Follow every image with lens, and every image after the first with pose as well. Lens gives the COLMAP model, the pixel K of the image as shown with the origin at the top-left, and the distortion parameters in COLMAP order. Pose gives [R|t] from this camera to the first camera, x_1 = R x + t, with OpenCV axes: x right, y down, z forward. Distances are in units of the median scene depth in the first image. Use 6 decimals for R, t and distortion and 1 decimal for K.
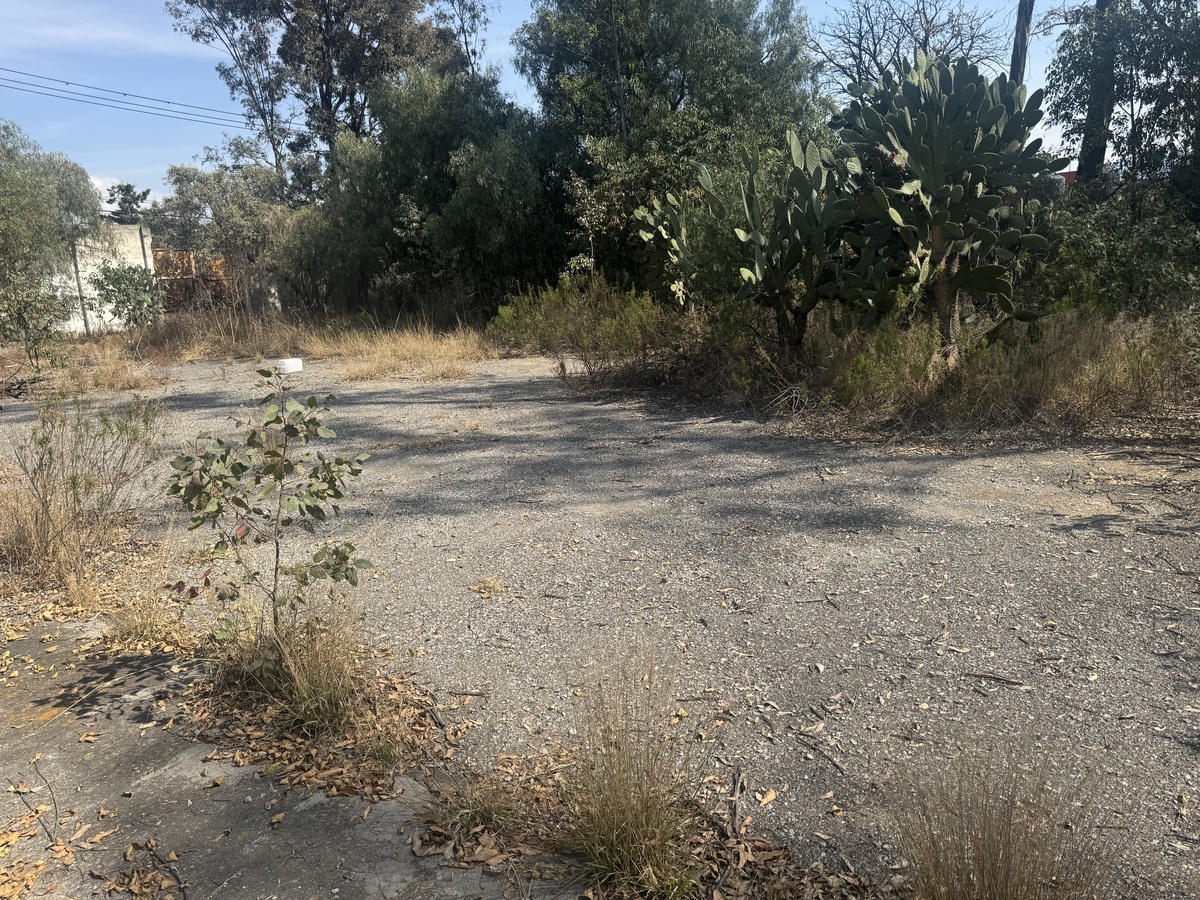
lens RADIAL K [[843.8, 0, 600.0], [0, 843.8, 450.0], [0, 0, 1]] dist [0.047465, -0.000593]
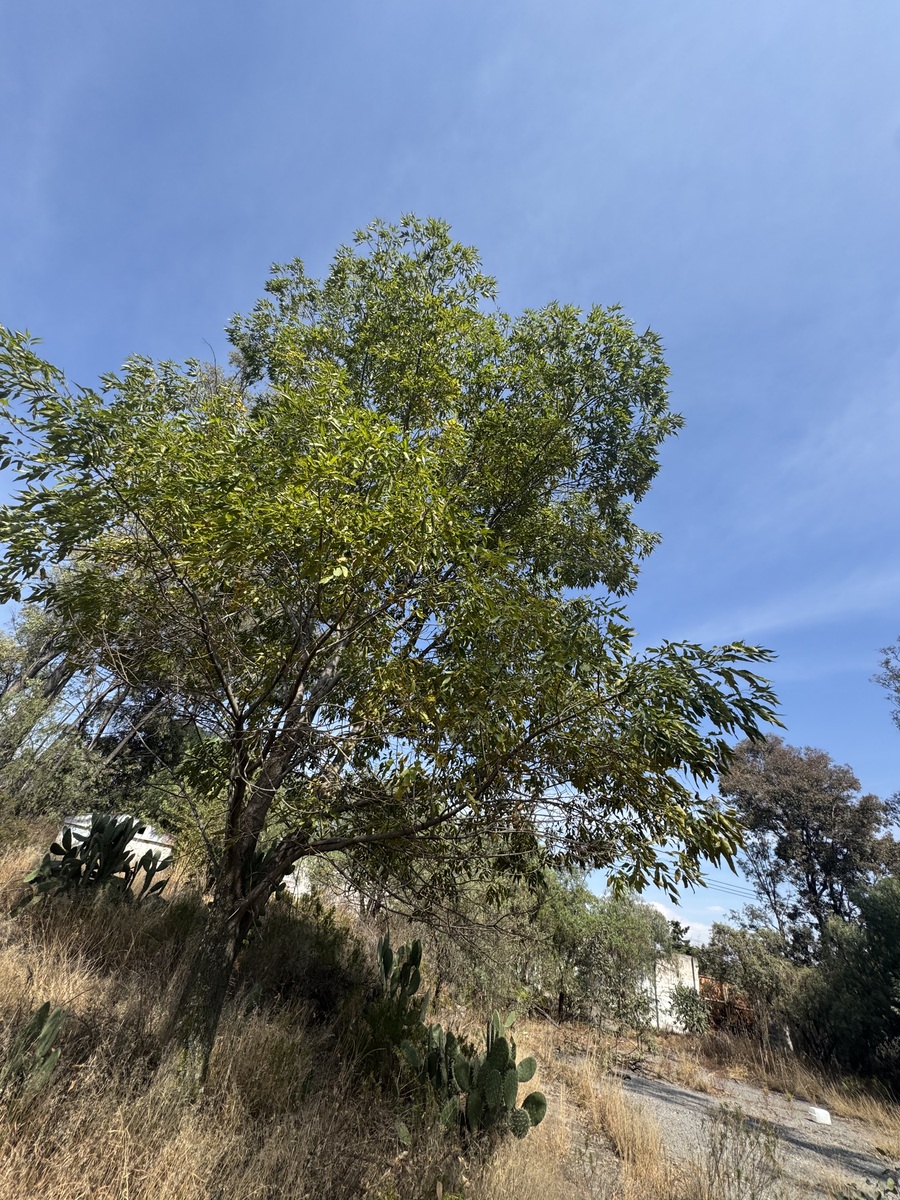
lens RADIAL K [[486.0, 0, 450.0], [0, 486.0, 600.0], [0, 0, 1]] dist [-0.000688, 0.000386]
pose [[0.659665, -0.293444, -0.691905, 0.012183], [-0.346183, 0.698506, -0.626296, 0.009410], [0.667083, 0.652671, 0.359194, -0.125251]]
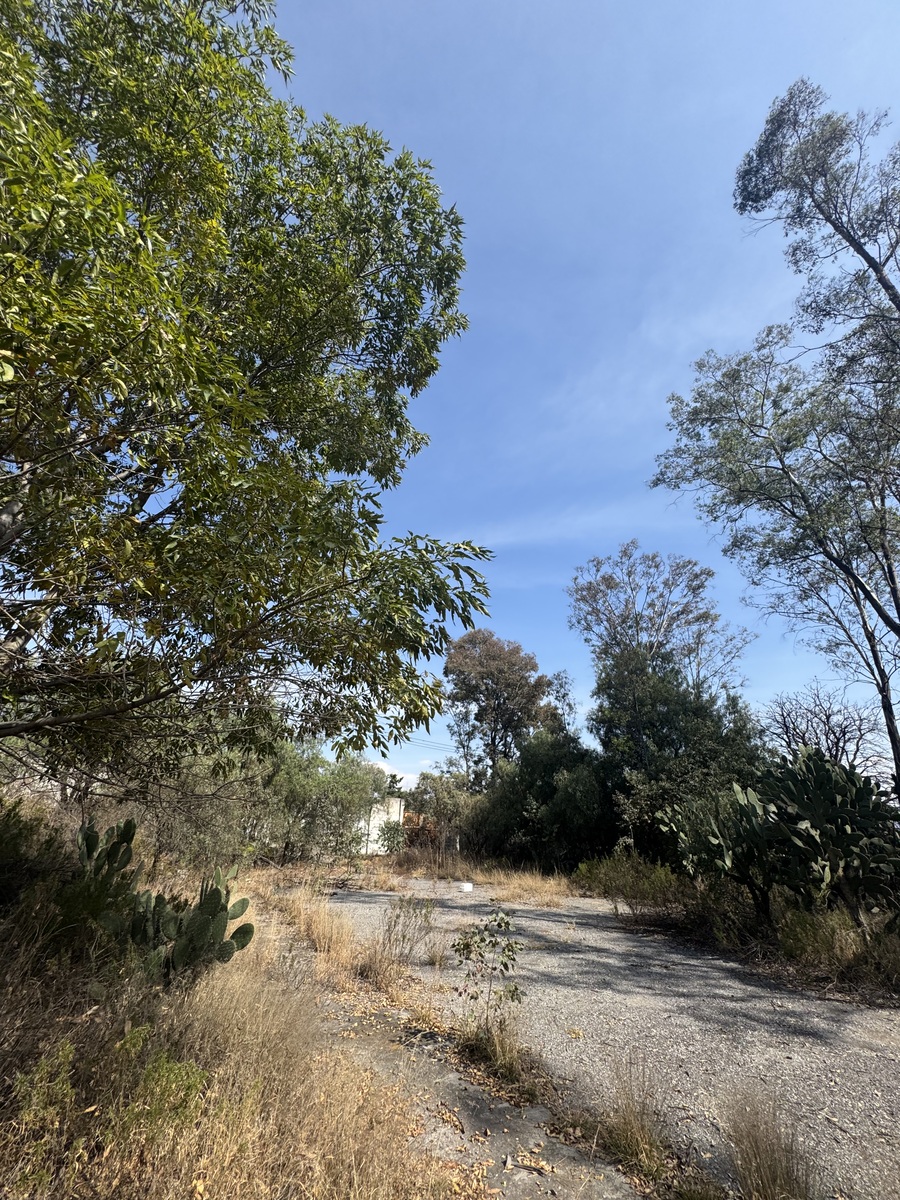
lens RADIAL K [[482.8, 0, 456.9], [0, 482.8, 601.5], [0, 0, 1]] dist [-0.000934, 0.000117]
pose [[0.939741, -0.071110, -0.334409, 0.013347], [-0.144727, 0.803425, -0.577548, 0.008534], [0.309742, 0.591144, 0.744721, -0.120472]]
